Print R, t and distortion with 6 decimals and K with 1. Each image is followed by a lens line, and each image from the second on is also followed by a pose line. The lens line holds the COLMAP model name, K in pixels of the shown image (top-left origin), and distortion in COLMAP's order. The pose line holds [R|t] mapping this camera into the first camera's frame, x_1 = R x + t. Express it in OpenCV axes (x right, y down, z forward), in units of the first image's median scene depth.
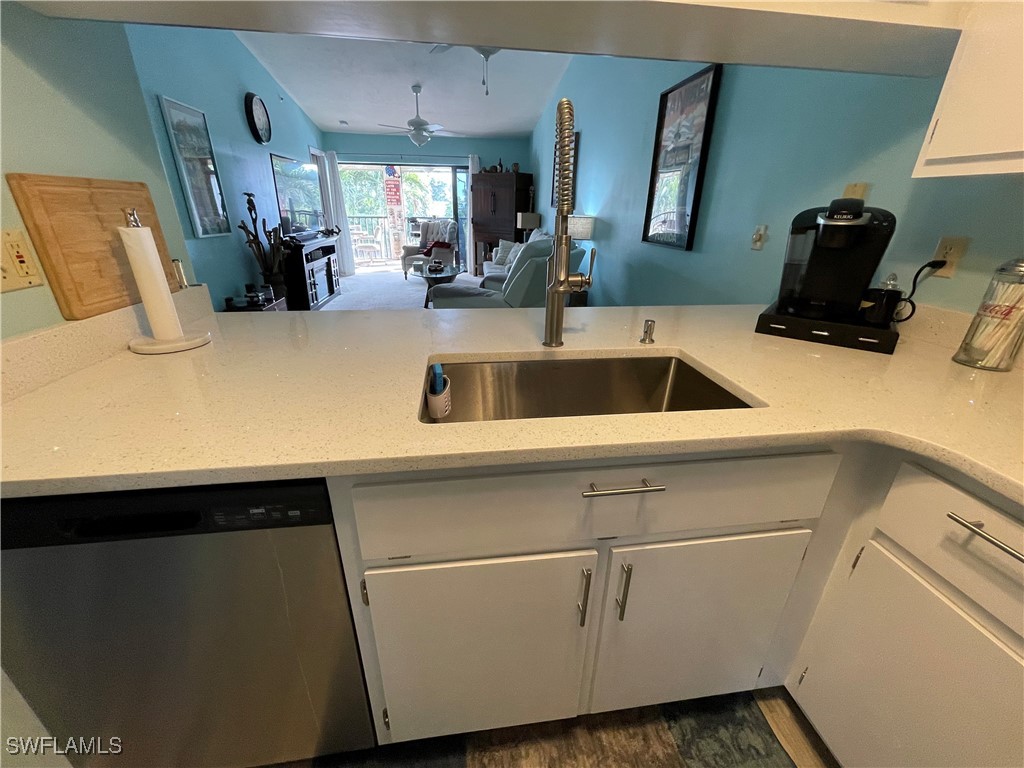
lens RADIAL K [[411.0, 0, 514.9], [0, 411.0, 384.6], [0, 0, 1]] dist [0.003125, -0.001901]
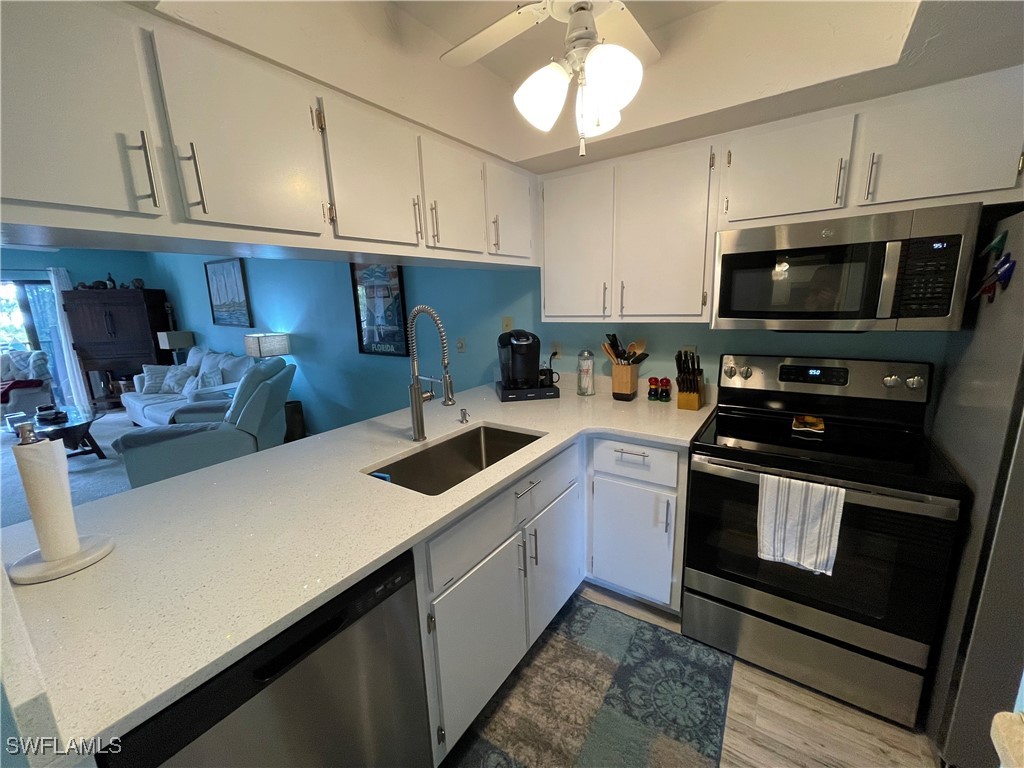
lens RADIAL K [[411.0, 0, 511.9], [0, 411.0, 386.7], [0, 0, 1]] dist [0.003125, -0.001901]
pose [[0.679393, -0.192373, 0.708109, -0.652673], [0.331369, 0.941451, -0.062166, -0.069676], [-0.654691, 0.276880, 0.703362, -0.300853]]
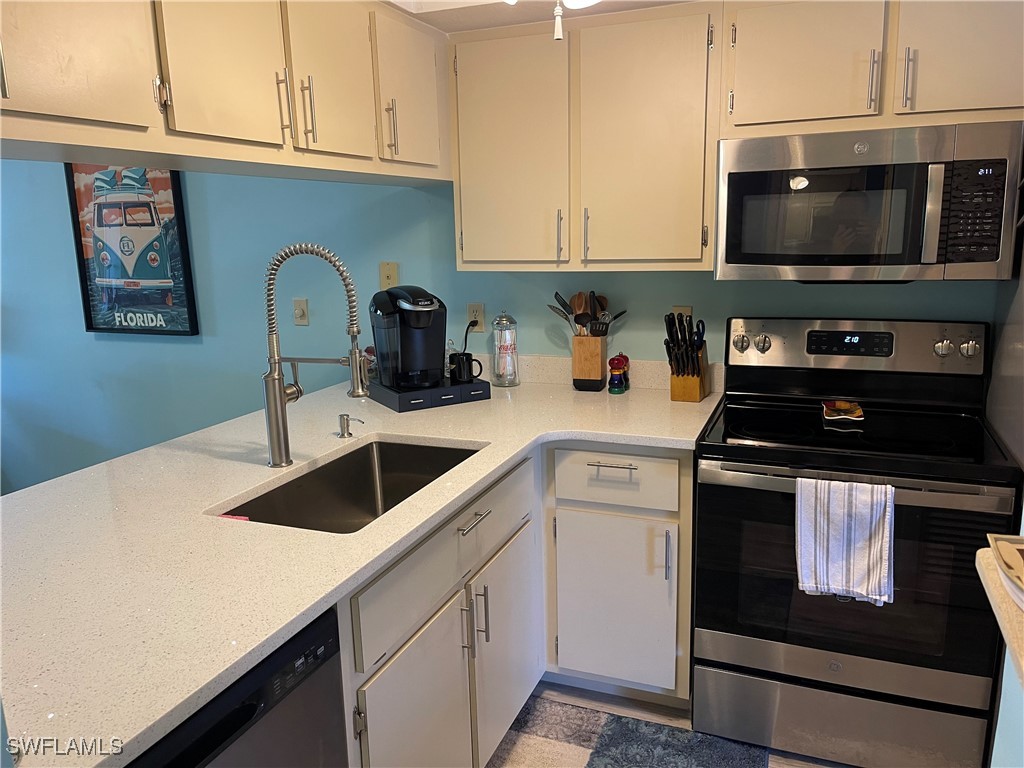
lens RADIAL K [[772.5, 0, 513.8], [0, 772.5, 391.2], [0, 0, 1]] dist [0.054606, -0.052801]
pose [[0.497609, -0.210466, 0.841481, -0.985036], [0.371342, 0.928411, 0.012616, -0.074246], [-0.783895, 0.306199, 0.540140, -0.346119]]
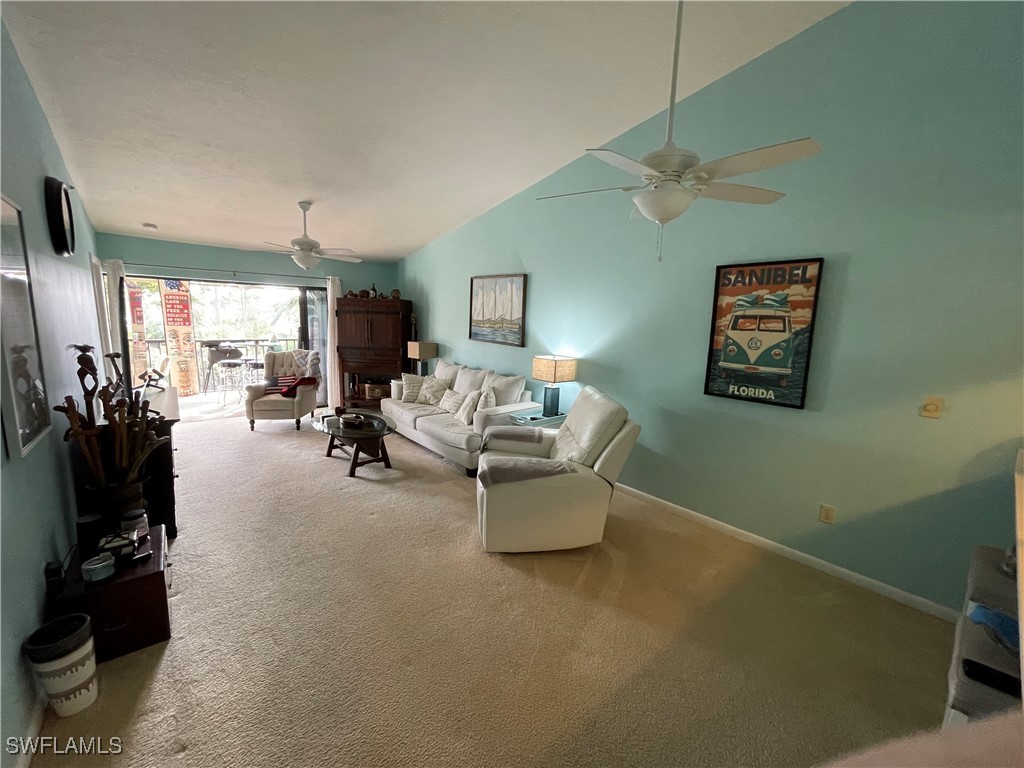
lens RADIAL K [[411.0, 0, 511.5], [0, 411.0, 386.9], [0, 0, 1]] dist [0.003125, -0.001901]
pose [[0.845105, -0.080218, 0.528548, -1.529140], [0.198440, 0.965114, -0.170813, -0.698394], [-0.496407, 0.249240, 0.831540, 0.964699]]
